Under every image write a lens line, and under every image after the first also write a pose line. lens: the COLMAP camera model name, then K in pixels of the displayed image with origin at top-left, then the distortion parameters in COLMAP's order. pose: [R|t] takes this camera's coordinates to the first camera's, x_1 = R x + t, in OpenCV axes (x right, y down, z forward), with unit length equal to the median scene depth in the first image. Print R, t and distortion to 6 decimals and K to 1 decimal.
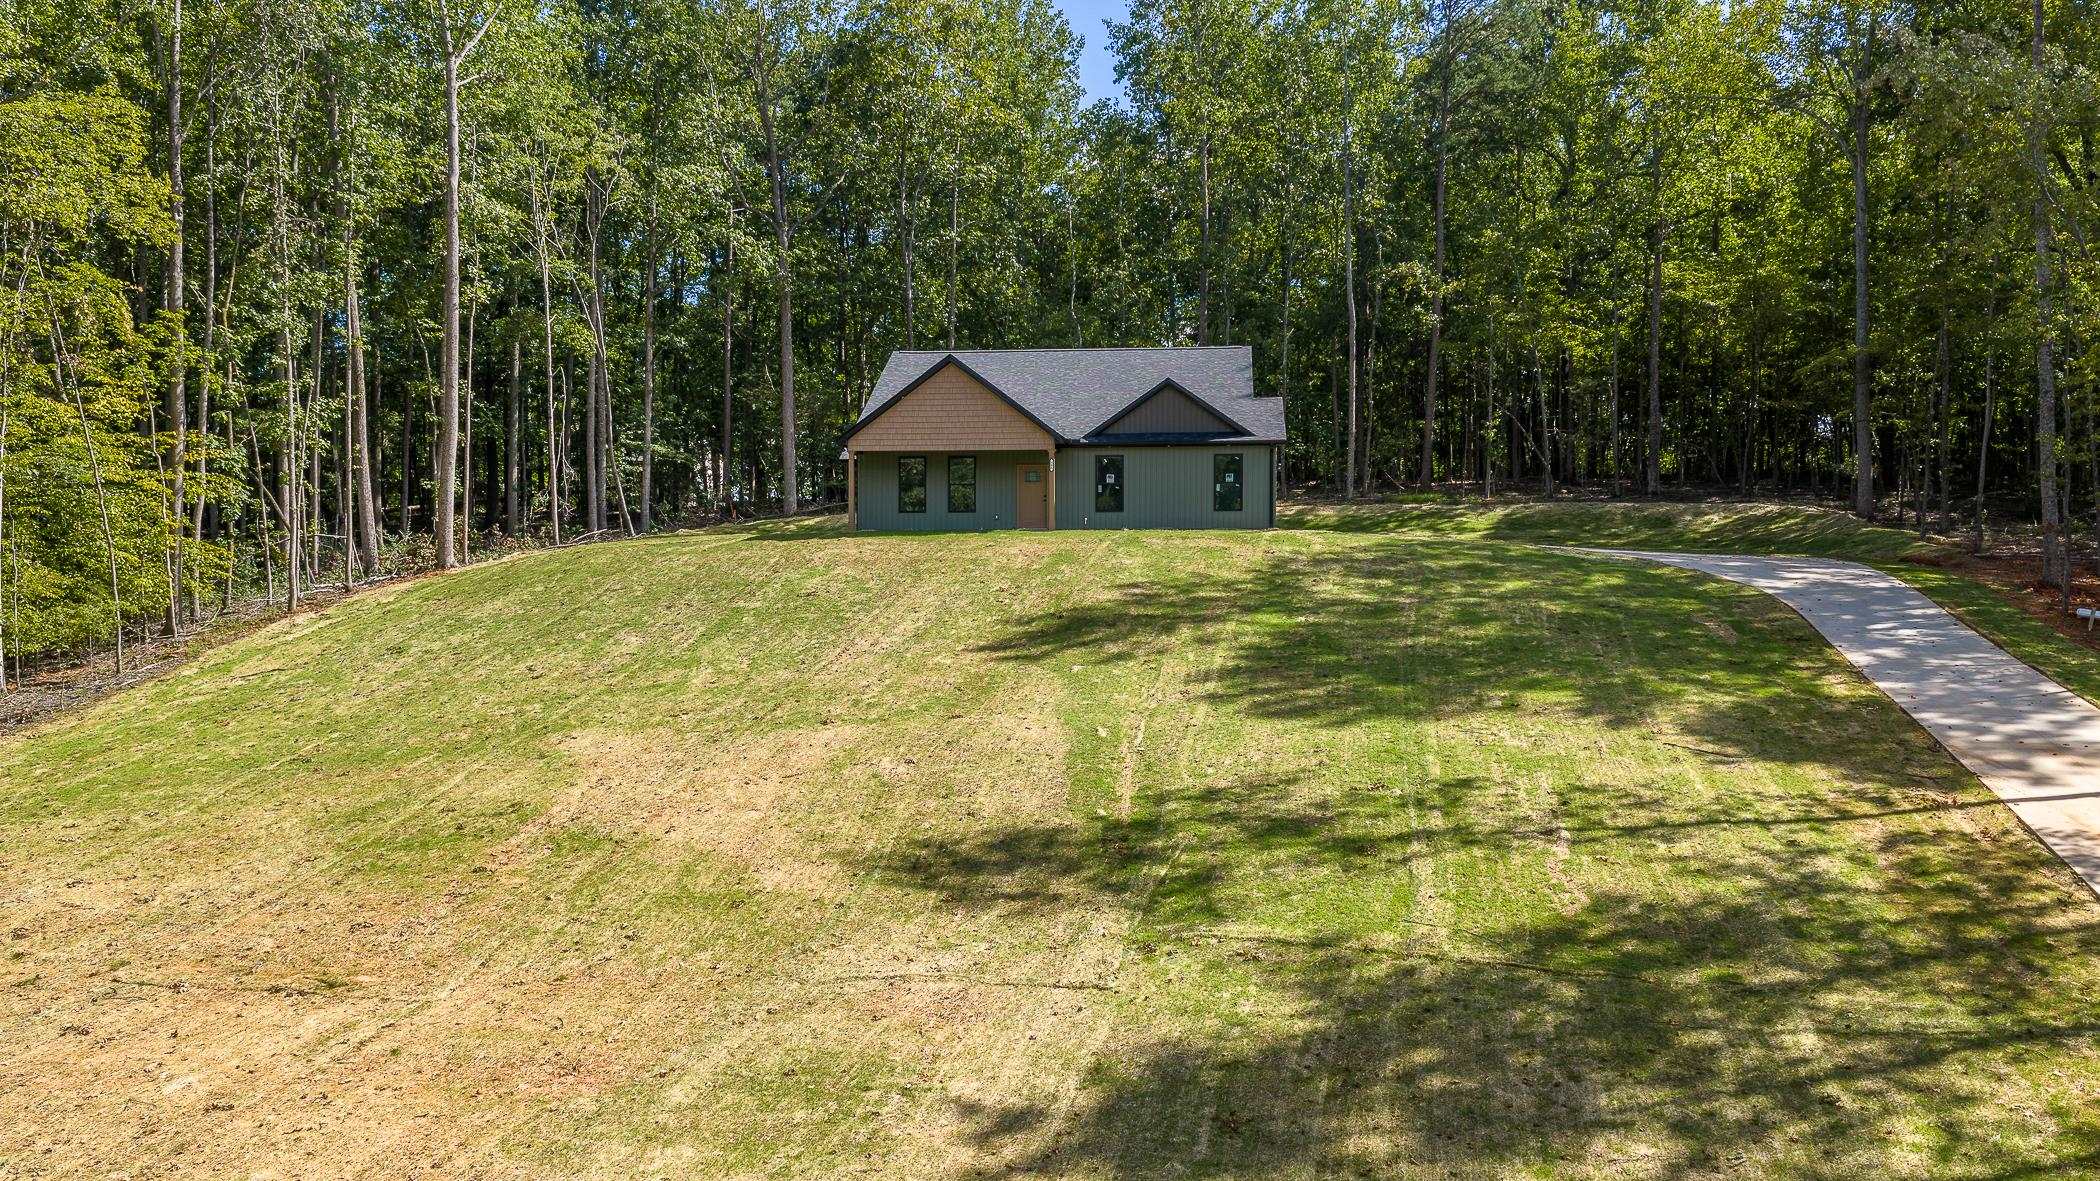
lens RADIAL K [[1730.4, 0, 1050.0], [0, 1730.4, 590.5], [0, 0, 1]] dist [-0.003810, 0.000047]
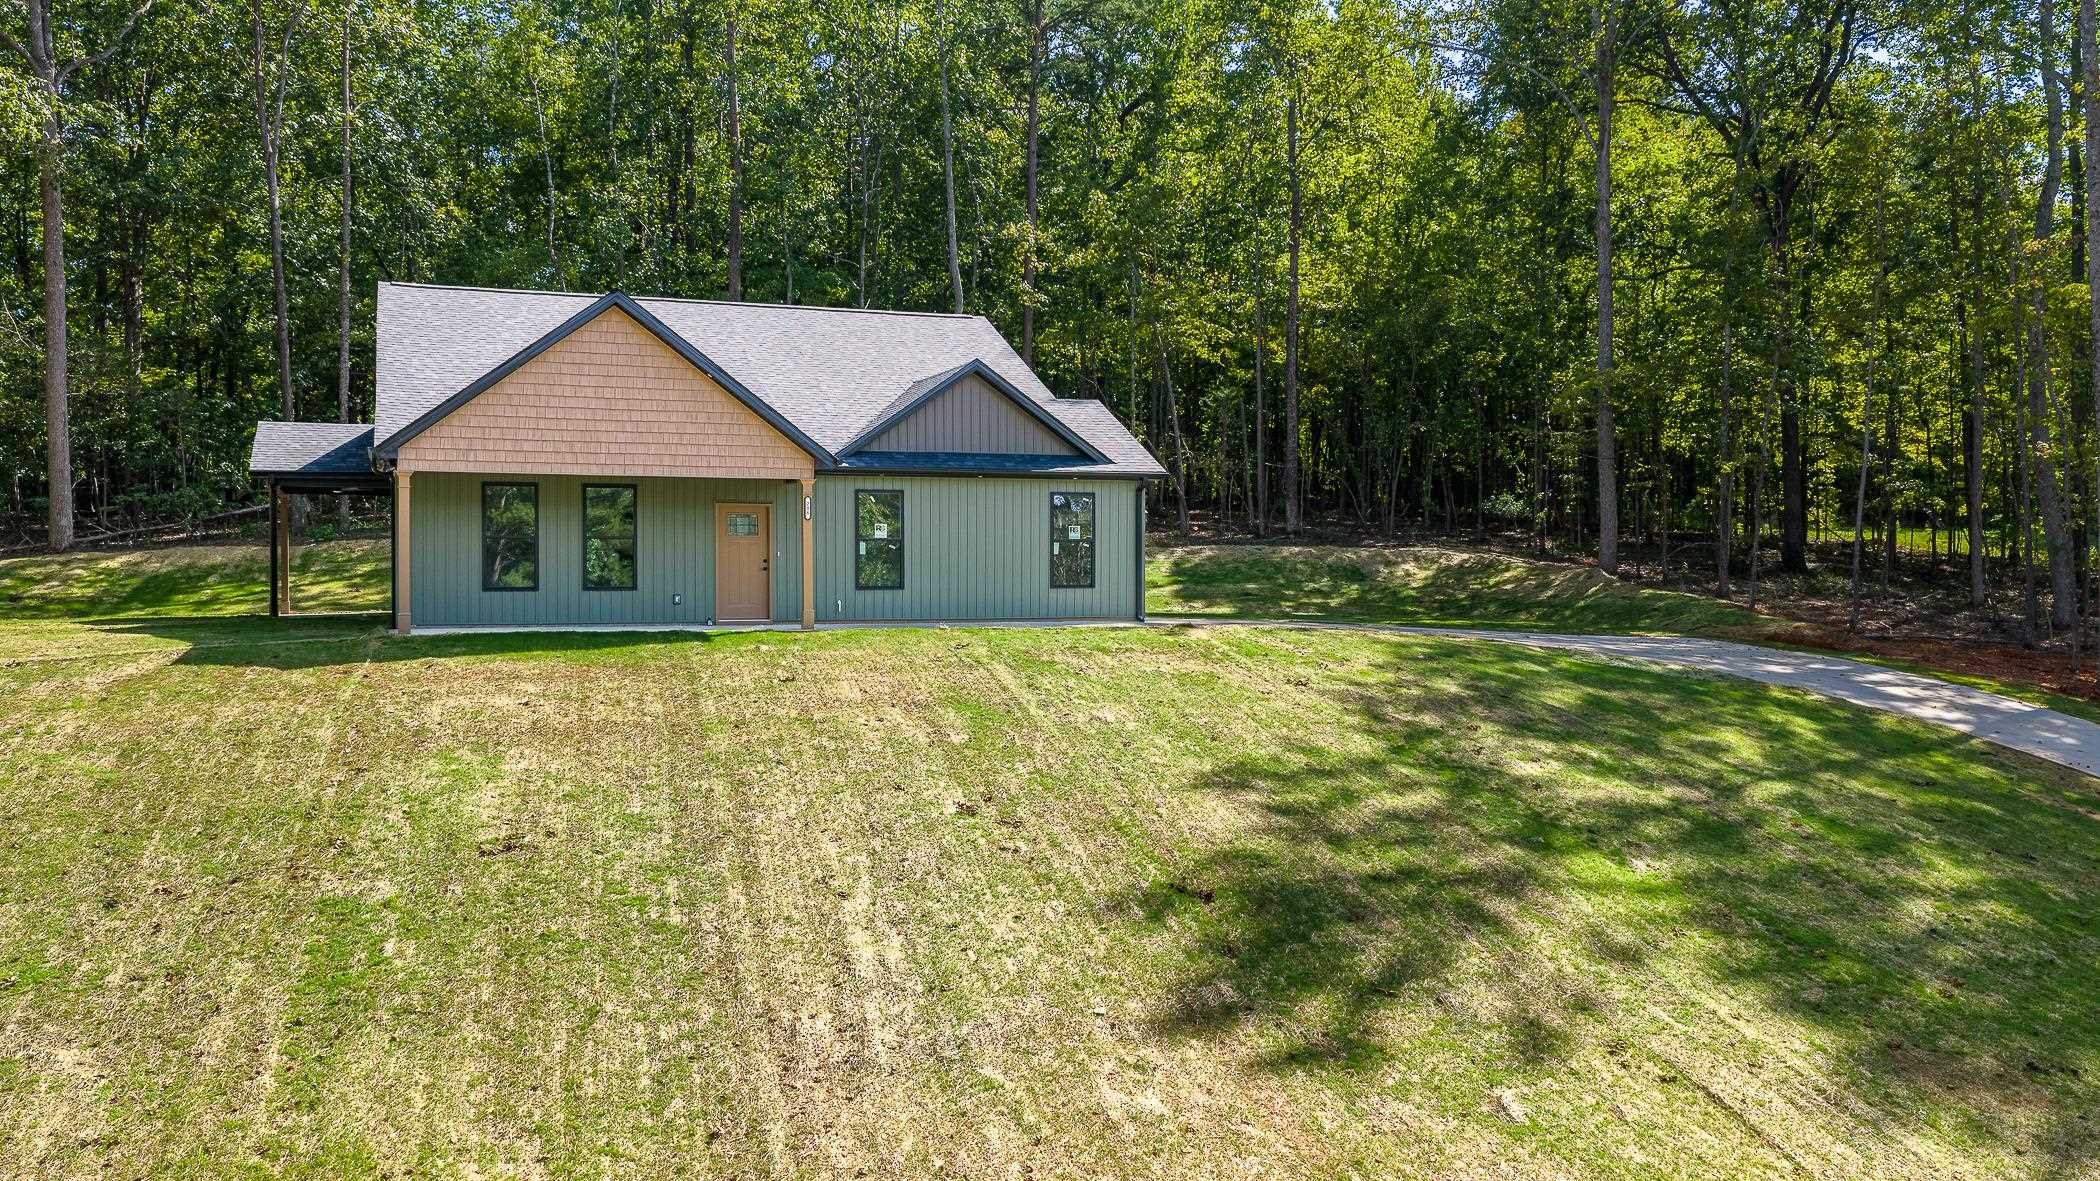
lens RADIAL K [[1730.4, 0, 1050.0], [0, 1730.4, 590.5], [0, 0, 1]] dist [-0.003810, 0.000047]
pose [[0.892962, -0.001622, 0.450130, -0.170645], [-0.000056, 0.999993, 0.003714, -0.047305], [-0.450133, -0.003342, 0.892955, 0.467667]]
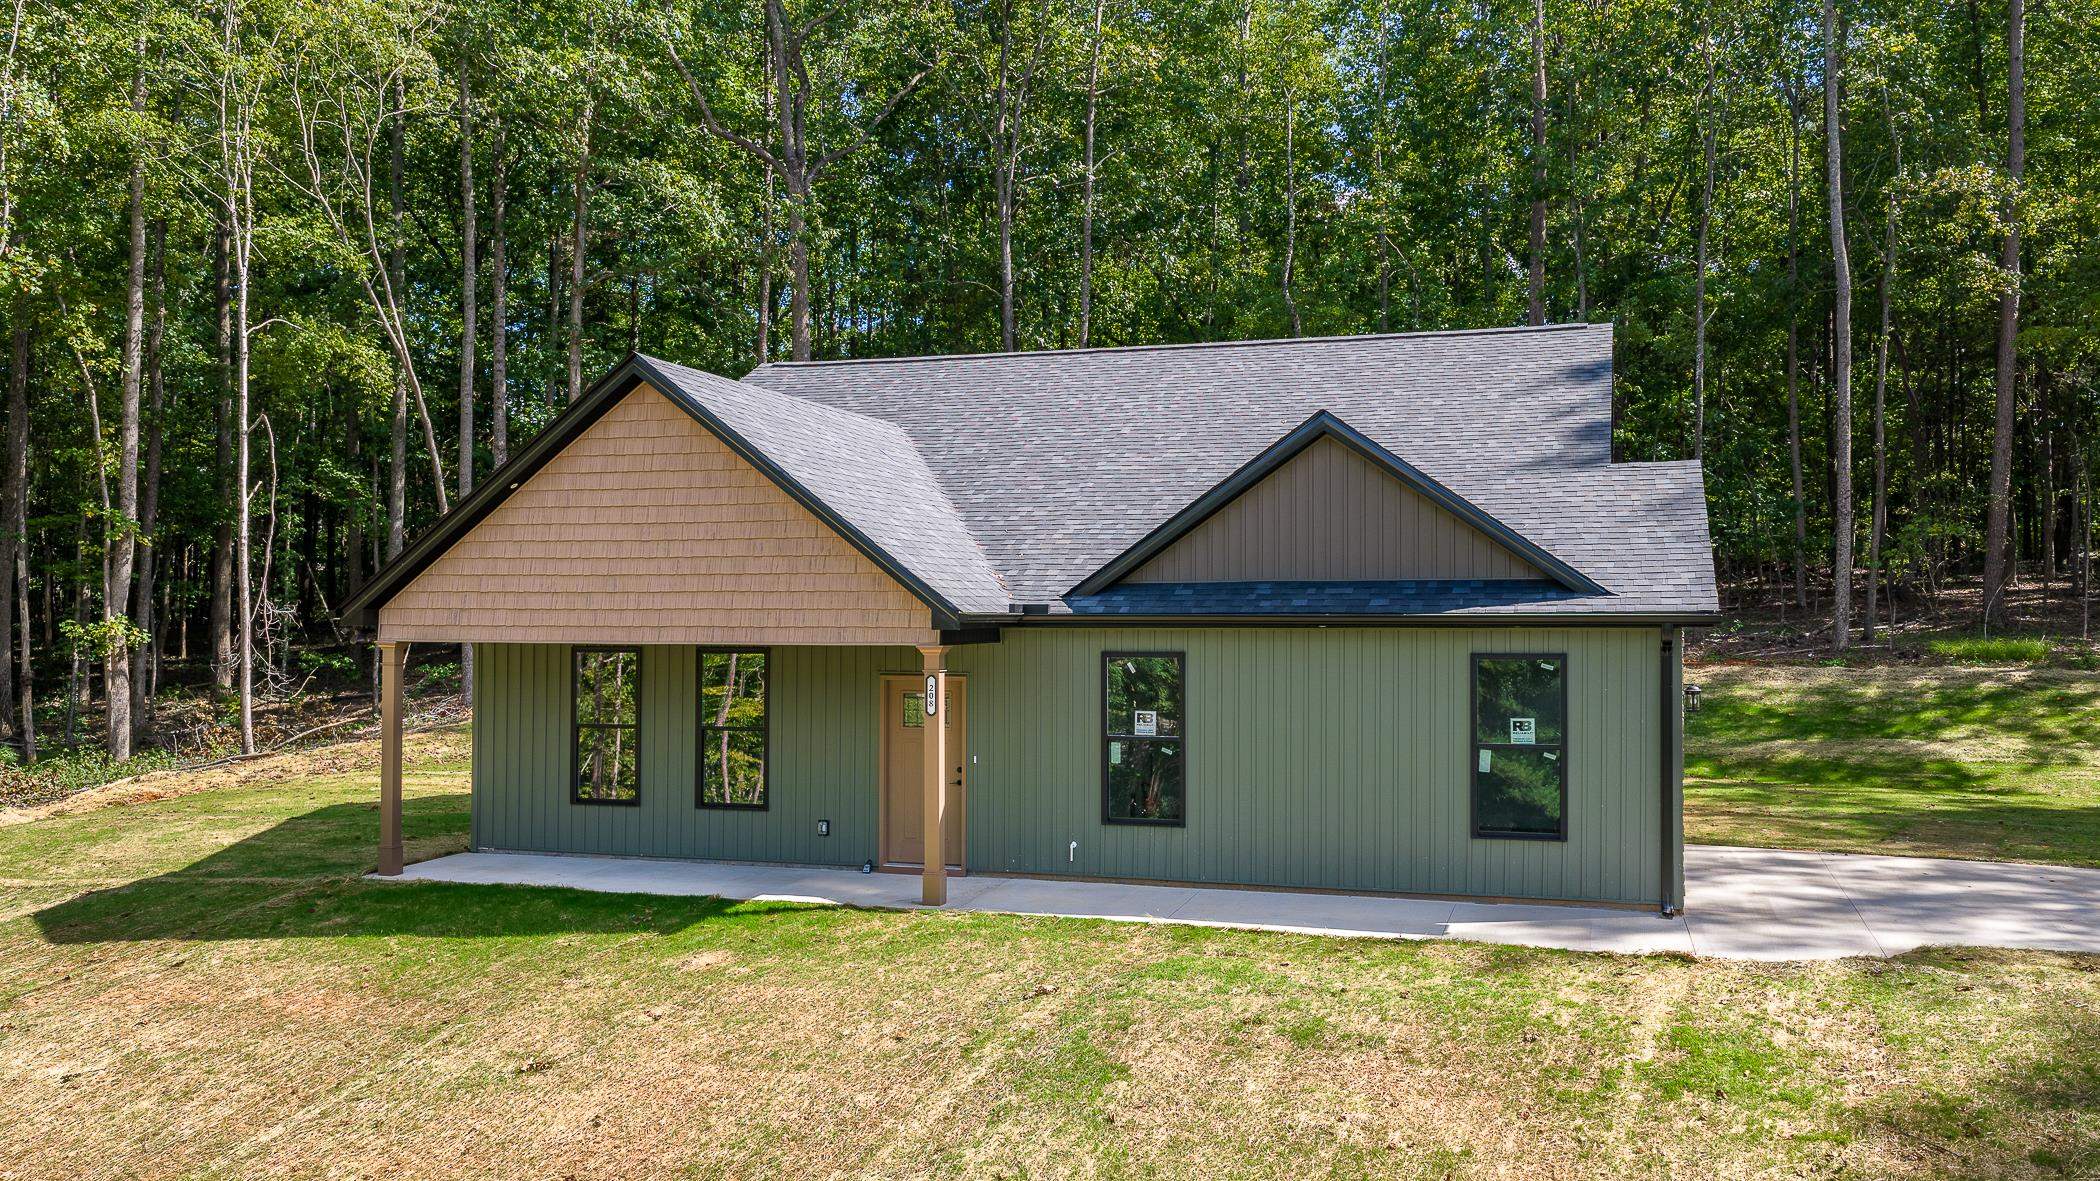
lens RADIAL K [[1730.4, 0, 1050.0], [0, 1730.4, 590.5], [0, 0, 1]] dist [-0.003810, 0.000047]
pose [[0.976300, 0.000022, -0.216422, 0.087812], [-0.005140, 0.999720, -0.023085, -0.082015], [0.216361, 0.023650, 0.976027, 0.677931]]
